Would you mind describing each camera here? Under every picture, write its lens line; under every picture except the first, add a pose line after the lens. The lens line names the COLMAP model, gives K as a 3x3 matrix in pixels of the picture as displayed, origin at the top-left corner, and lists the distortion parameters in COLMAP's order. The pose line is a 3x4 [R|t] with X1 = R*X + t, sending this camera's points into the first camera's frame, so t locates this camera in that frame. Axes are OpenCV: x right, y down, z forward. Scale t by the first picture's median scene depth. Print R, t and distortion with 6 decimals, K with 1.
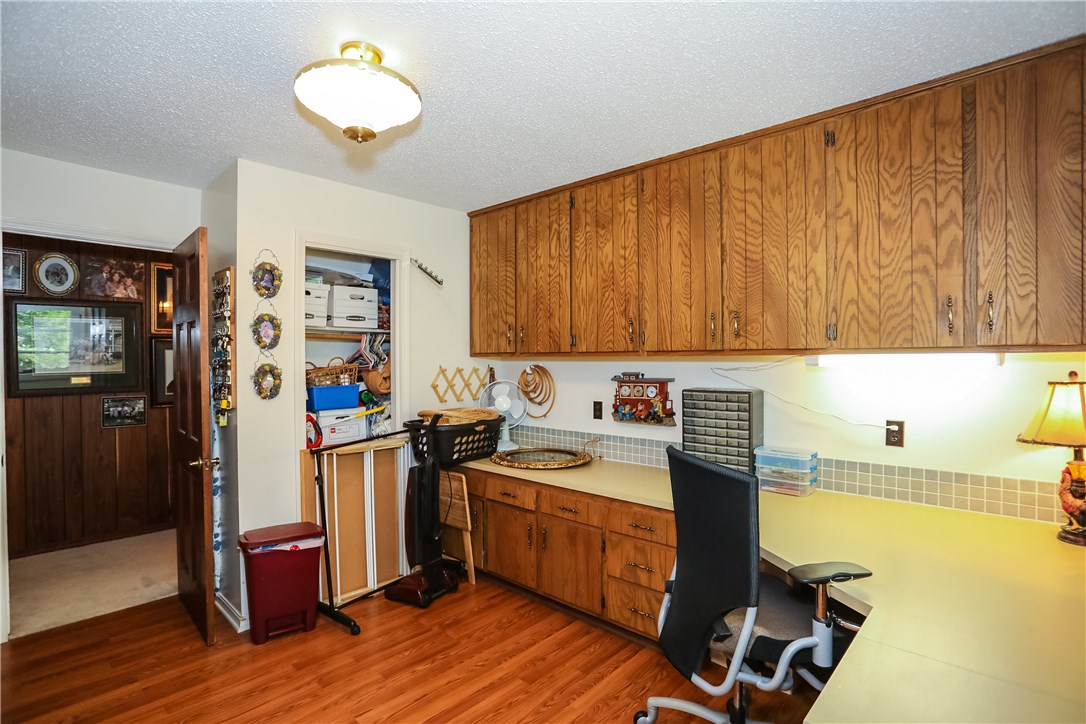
lens RADIAL K [[532.5, 0, 543.0], [0, 532.5, 362.0], [0, 0, 1]] dist [-0.091411, 0.040921]
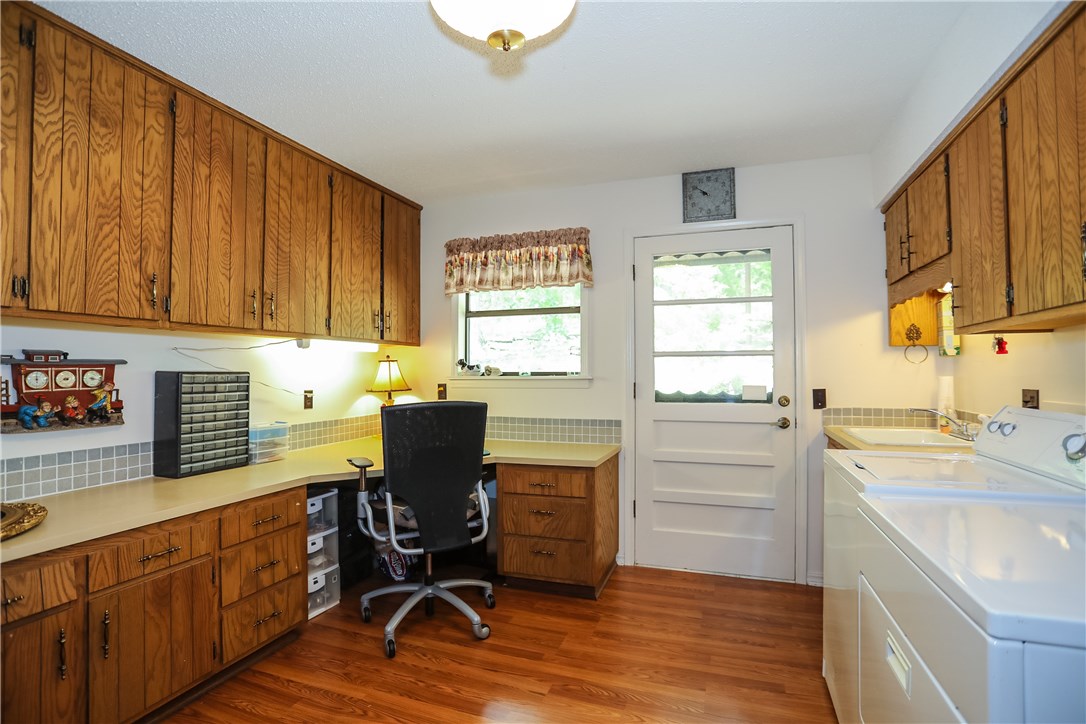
lens RADIAL K [[532.5, 0, 543.0], [0, 532.5, 362.0], [0, 0, 1]] dist [-0.091411, 0.040921]
pose [[-0.406574, 0.020766, 0.913382, -0.742894], [0.008437, 0.999784, -0.018975, 0.059837], [-0.913579, -0.000009, -0.406662, 0.850118]]
